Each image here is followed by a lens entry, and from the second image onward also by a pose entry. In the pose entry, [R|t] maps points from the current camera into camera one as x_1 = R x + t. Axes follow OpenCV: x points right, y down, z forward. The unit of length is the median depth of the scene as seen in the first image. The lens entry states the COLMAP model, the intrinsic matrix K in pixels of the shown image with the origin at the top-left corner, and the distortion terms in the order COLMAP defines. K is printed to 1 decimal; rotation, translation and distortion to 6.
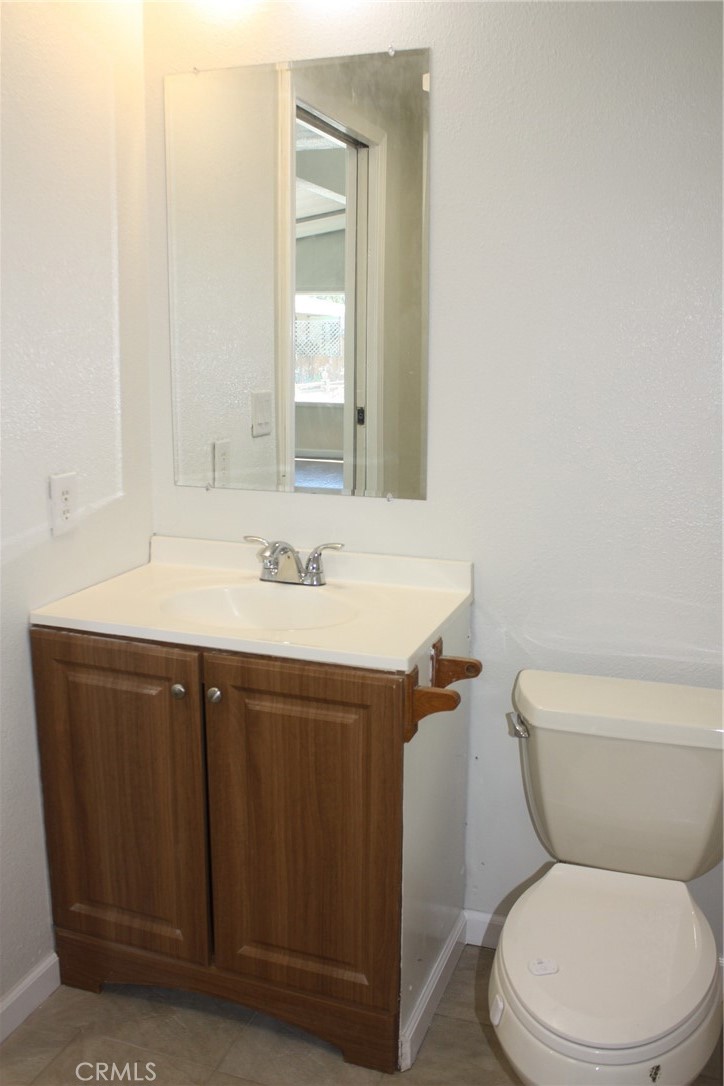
lens RADIAL K [[916.6, 0, 362.3], [0, 916.6, 556.7], [0, 0, 1]] dist [-0.171211, 0.140285]
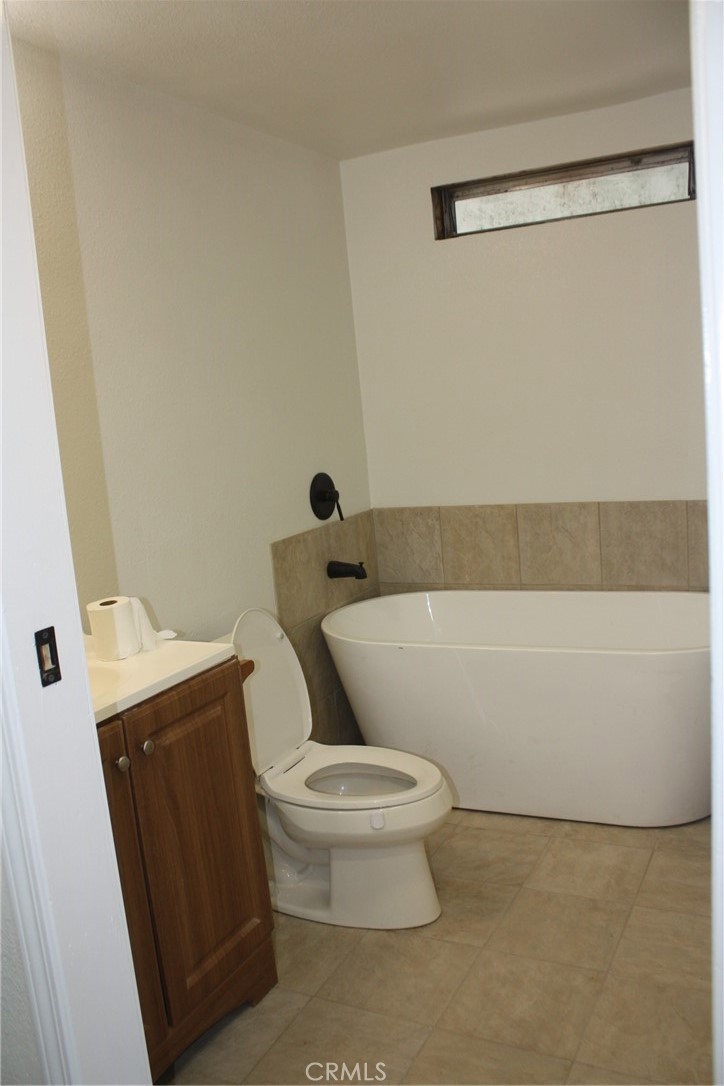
lens RADIAL K [[916.6, 0, 362.3], [0, 916.6, 556.7], [0, 0, 1]] dist [-0.171211, 0.140285]
pose [[0.121312, -0.189859, 0.974288, -1.116393], [0.280776, 0.948014, 0.149779, -0.143399], [-0.952076, 0.255387, 0.168313, 0.547868]]
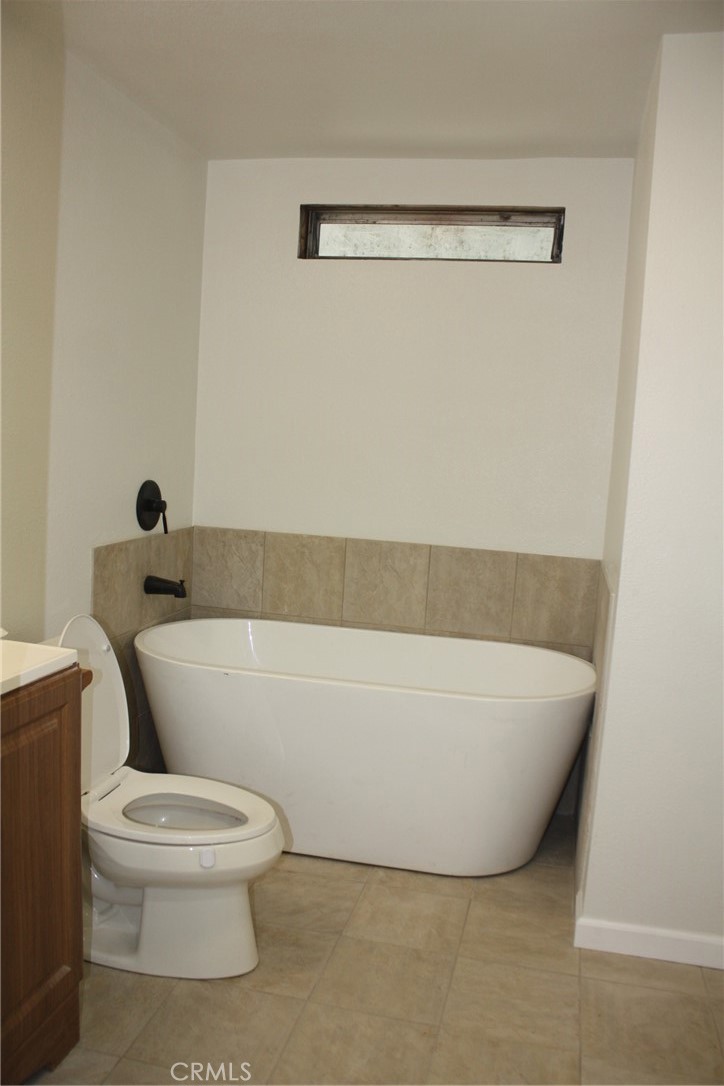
lens RADIAL K [[916.6, 0, 362.3], [0, 916.6, 556.7], [0, 0, 1]] dist [-0.171211, 0.140285]
pose [[-0.121060, -0.145795, 0.981880, -1.036014], [0.135020, 0.977543, 0.161799, -0.131210], [-0.983420, 0.152161, -0.098656, 0.706251]]
